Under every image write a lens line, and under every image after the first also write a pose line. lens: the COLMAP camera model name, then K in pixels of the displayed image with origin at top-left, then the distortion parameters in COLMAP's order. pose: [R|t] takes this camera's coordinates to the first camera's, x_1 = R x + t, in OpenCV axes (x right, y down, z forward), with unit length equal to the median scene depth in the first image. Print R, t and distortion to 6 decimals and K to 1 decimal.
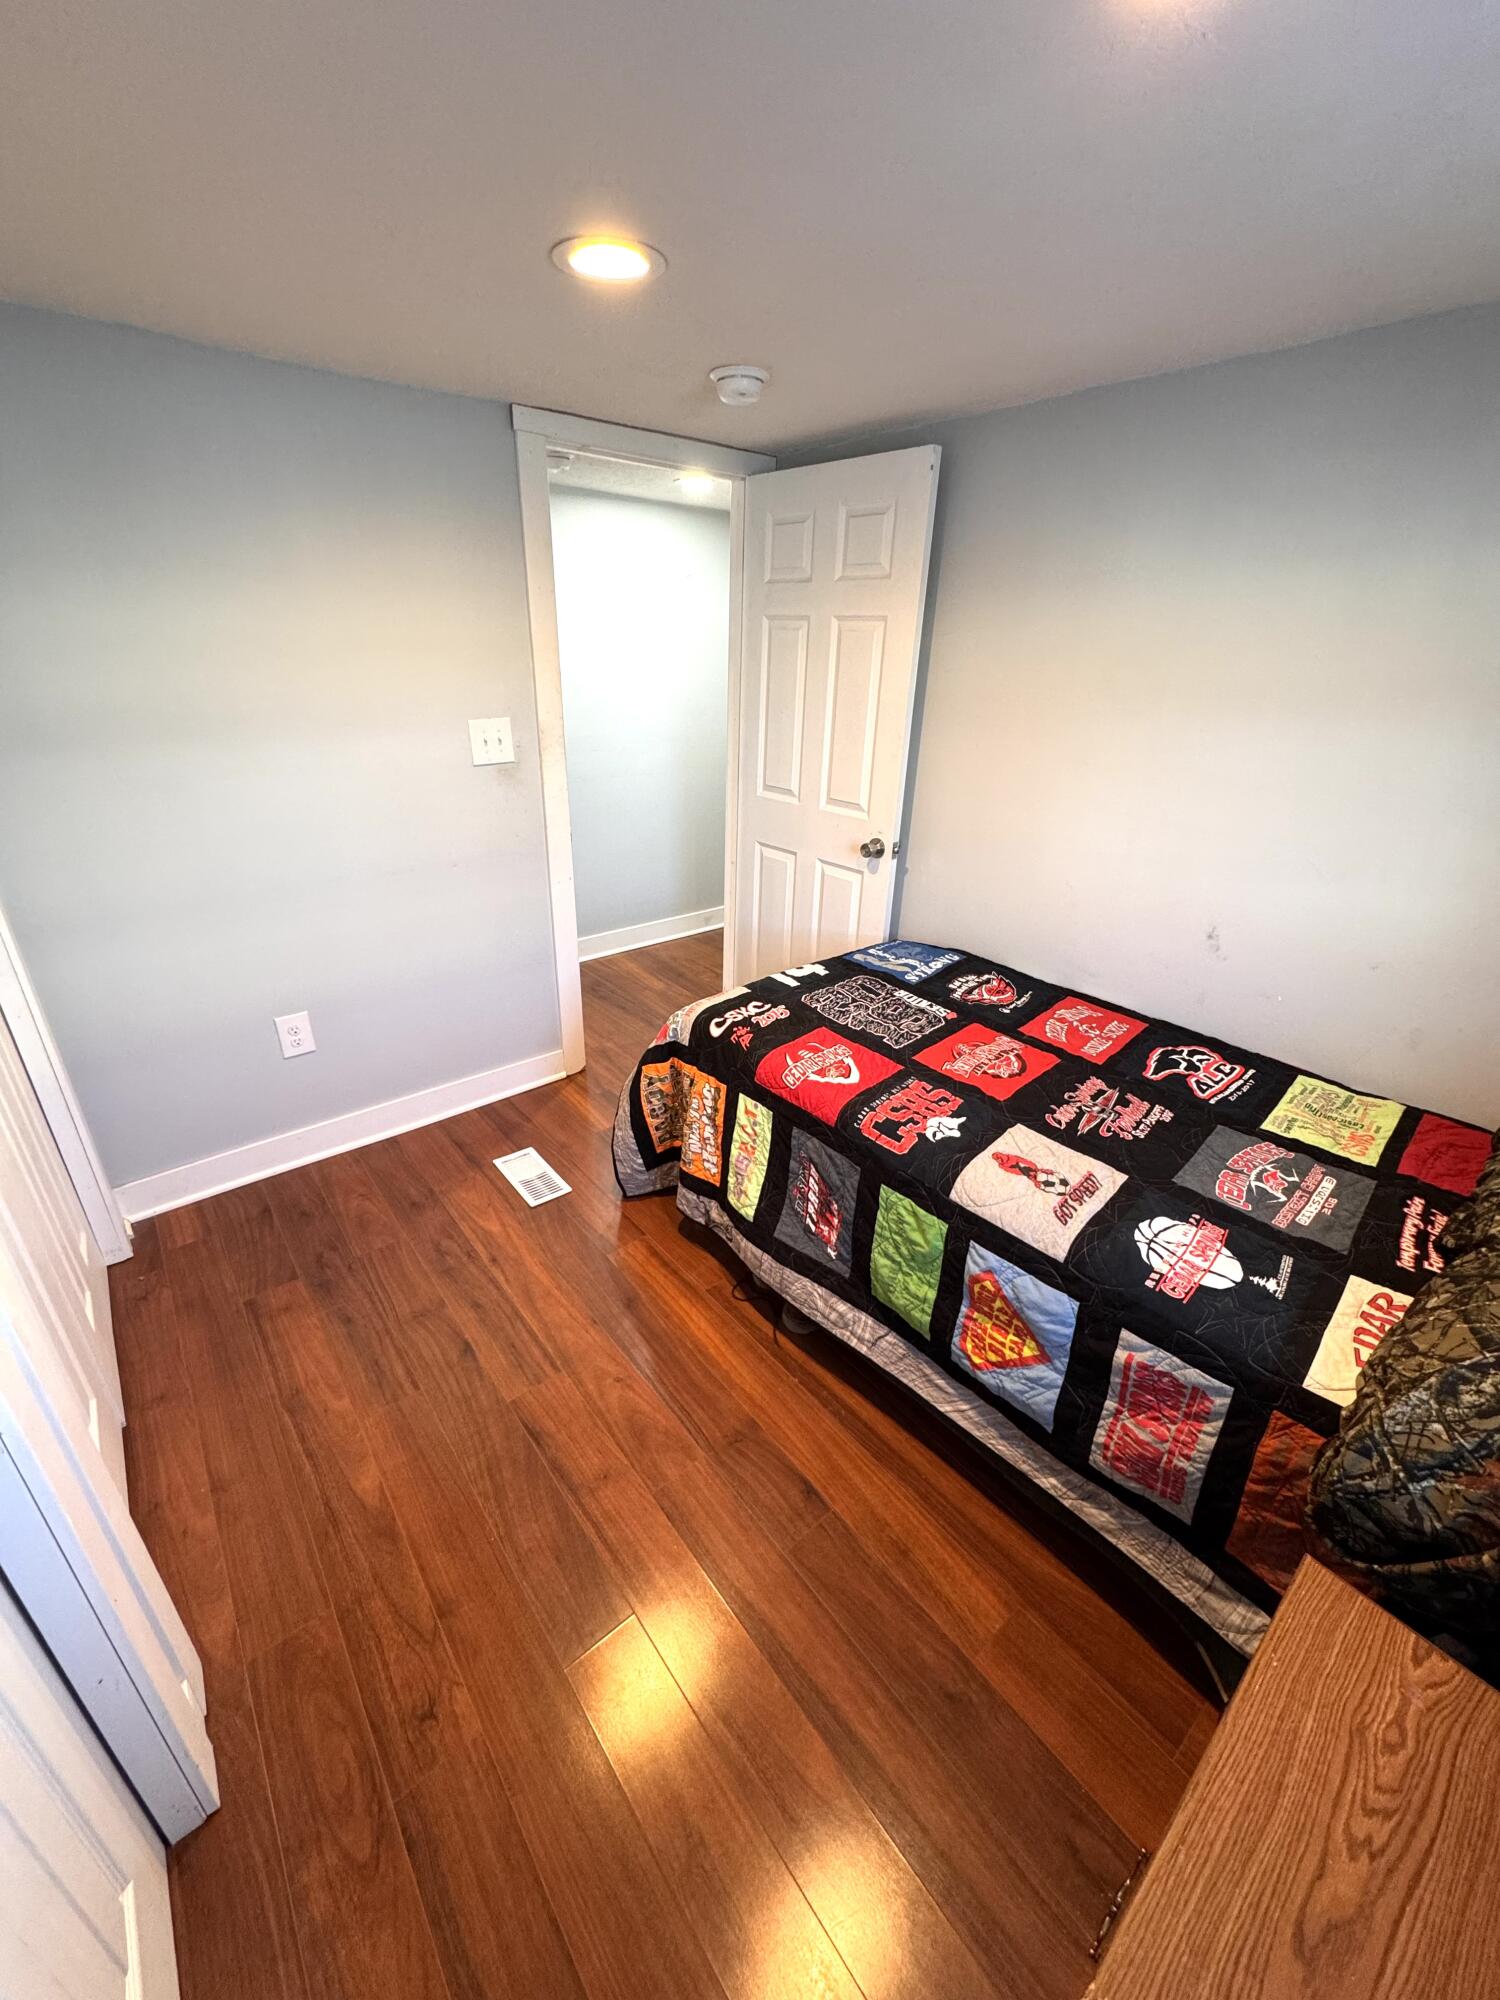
lens RADIAL K [[795.9, 0, 745.0], [0, 795.9, 1002.2], [0, 0, 1]] dist [-0.001462, -0.000039]
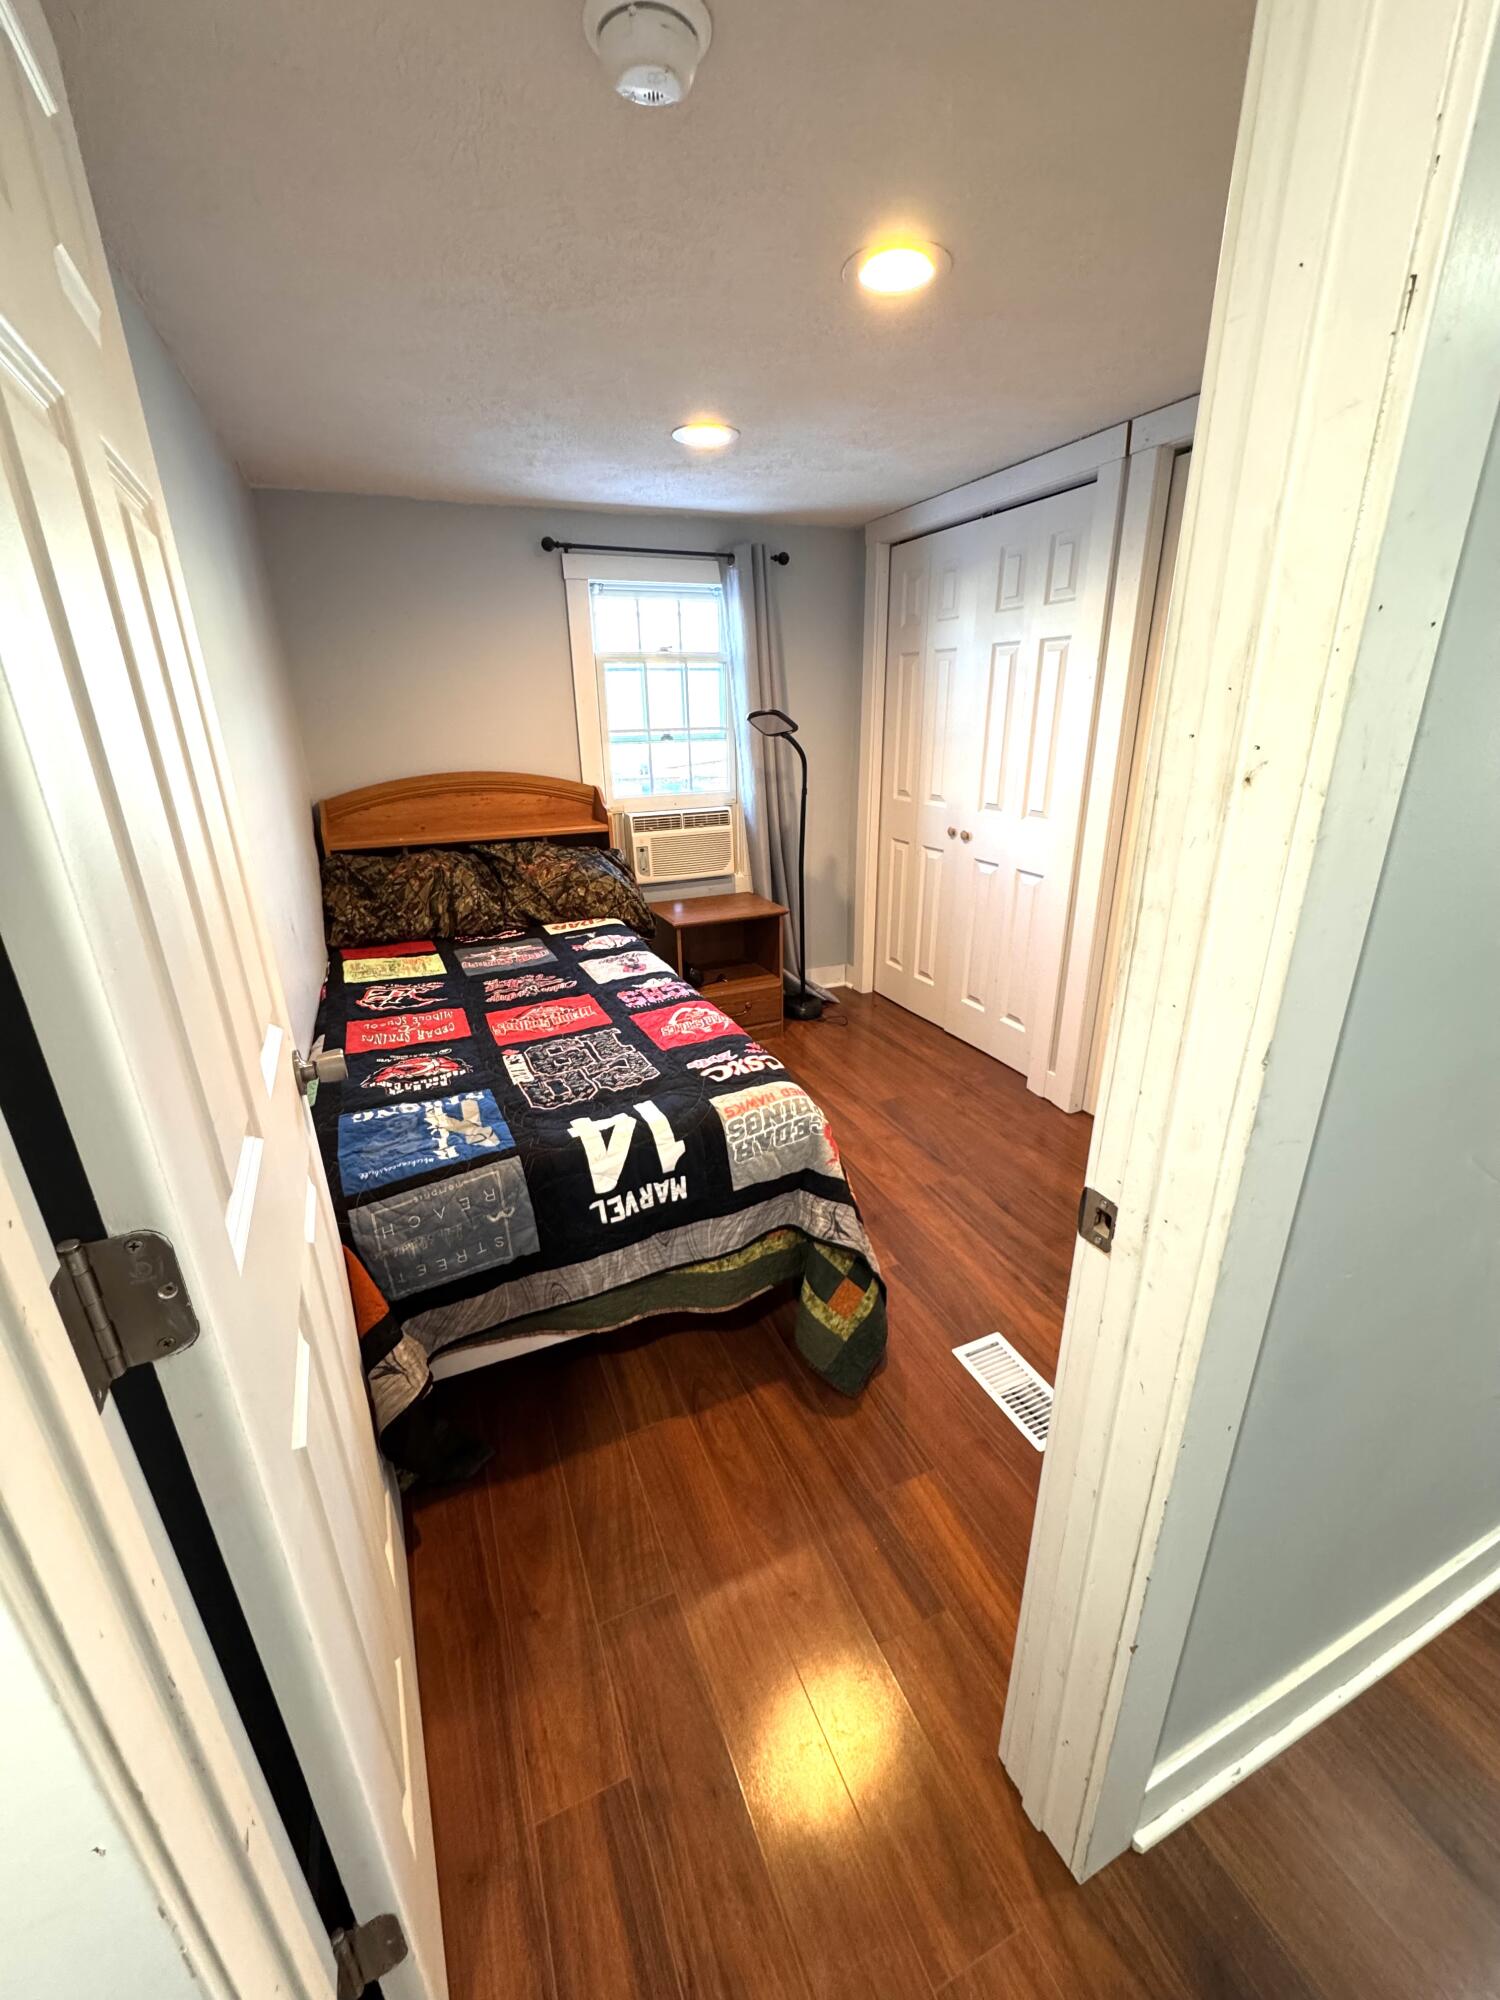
lens RADIAL K [[795.9, 0, 744.8], [0, 795.9, 1004.8], [0, 0, 1]] dist [-0.001462, -0.000039]
pose [[-0.963361, -0.101031, 0.248451, -0.229111], [0.105194, 0.709787, 0.696517, -0.678270], [-0.246718, 0.697133, -0.673154, 1.660582]]
